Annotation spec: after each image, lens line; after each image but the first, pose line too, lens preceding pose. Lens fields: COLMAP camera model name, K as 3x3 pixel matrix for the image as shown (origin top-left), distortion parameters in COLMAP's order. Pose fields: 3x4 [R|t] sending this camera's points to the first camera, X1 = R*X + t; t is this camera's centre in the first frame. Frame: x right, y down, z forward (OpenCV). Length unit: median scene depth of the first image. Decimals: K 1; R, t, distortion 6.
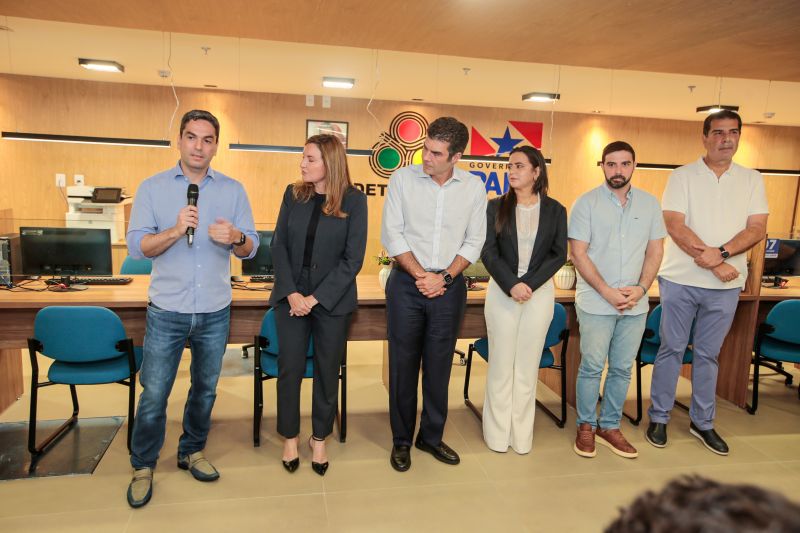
lens RADIAL K [[618.5, 0, 400.0], [0, 618.5, 266.5], [0, 0, 1]] dist [-0.010205, 0.087576]
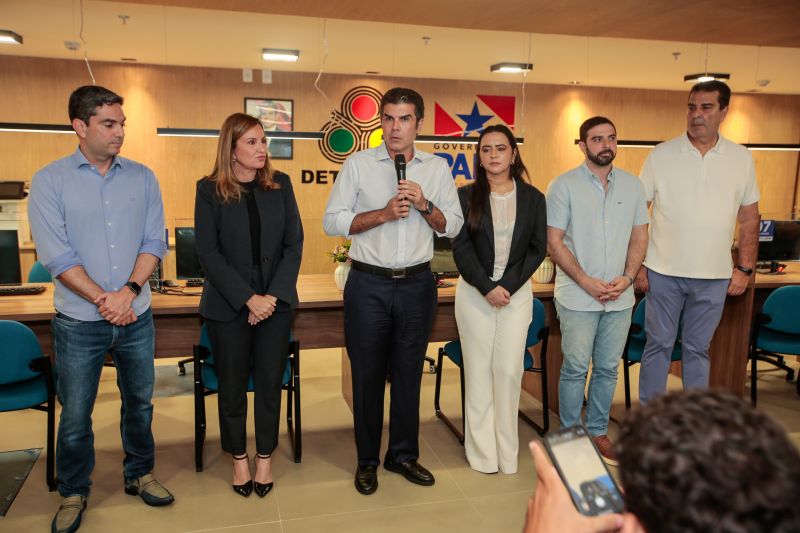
lens RADIAL K [[721.5, 0, 400.0], [0, 721.5, 266.5], [0, 0, 1]] dist [0.003759, 0.137951]
pose [[0.997803, -0.031557, 0.058257, -0.000506], [0.031437, 0.999501, 0.002974, 0.003048], [-0.058322, -0.001136, 0.998297, -0.030472]]
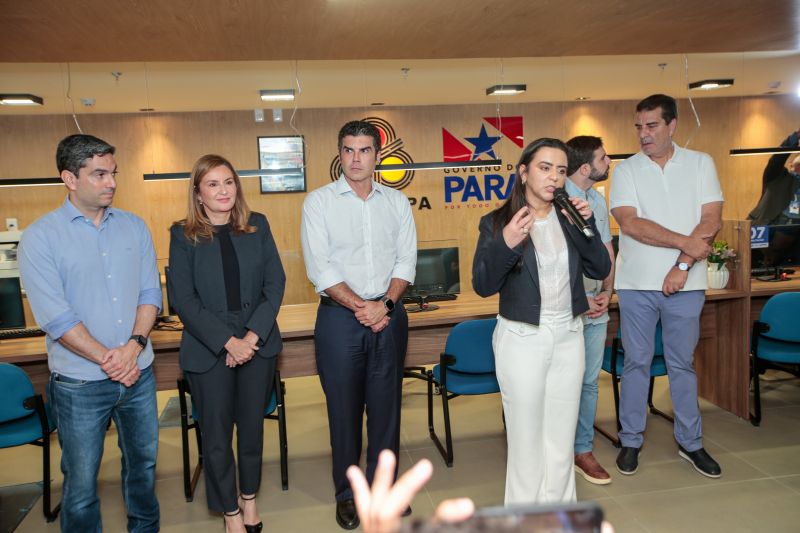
lens RADIAL K [[699.8, 0, 400.0], [0, 699.8, 266.5], [0, 0, 1]] dist [0.008868, 0.104620]
pose [[0.995977, -0.082048, -0.036034, 0.113931], [0.080996, 0.996270, -0.029746, 0.000983], [0.038341, 0.026708, 0.998908, -0.026679]]
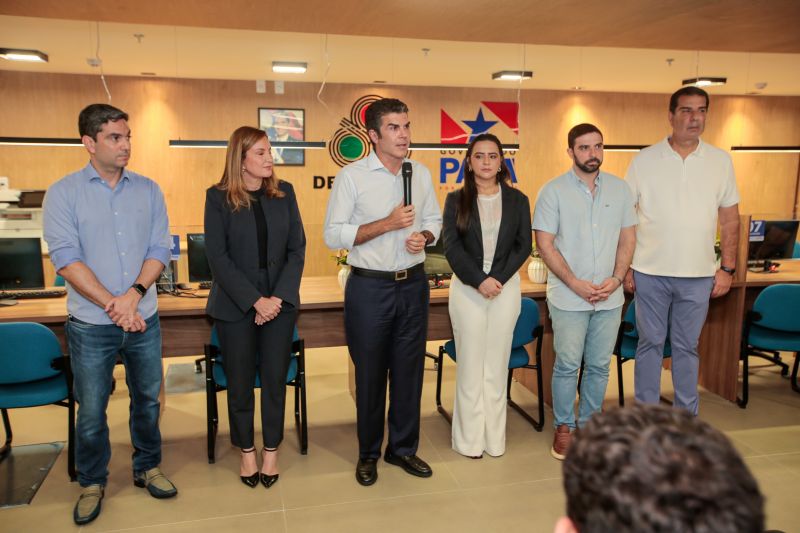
lens RADIAL K [[699.8, 0, 400.0], [0, 699.8, 266.5], [0, 0, 1]] dist [0.008868, 0.104620]
pose [[0.998800, -0.039412, 0.029058, 0.025374], [0.039349, 0.999222, 0.002756, 0.000443], [-0.029144, -0.001609, 0.999574, -0.047654]]
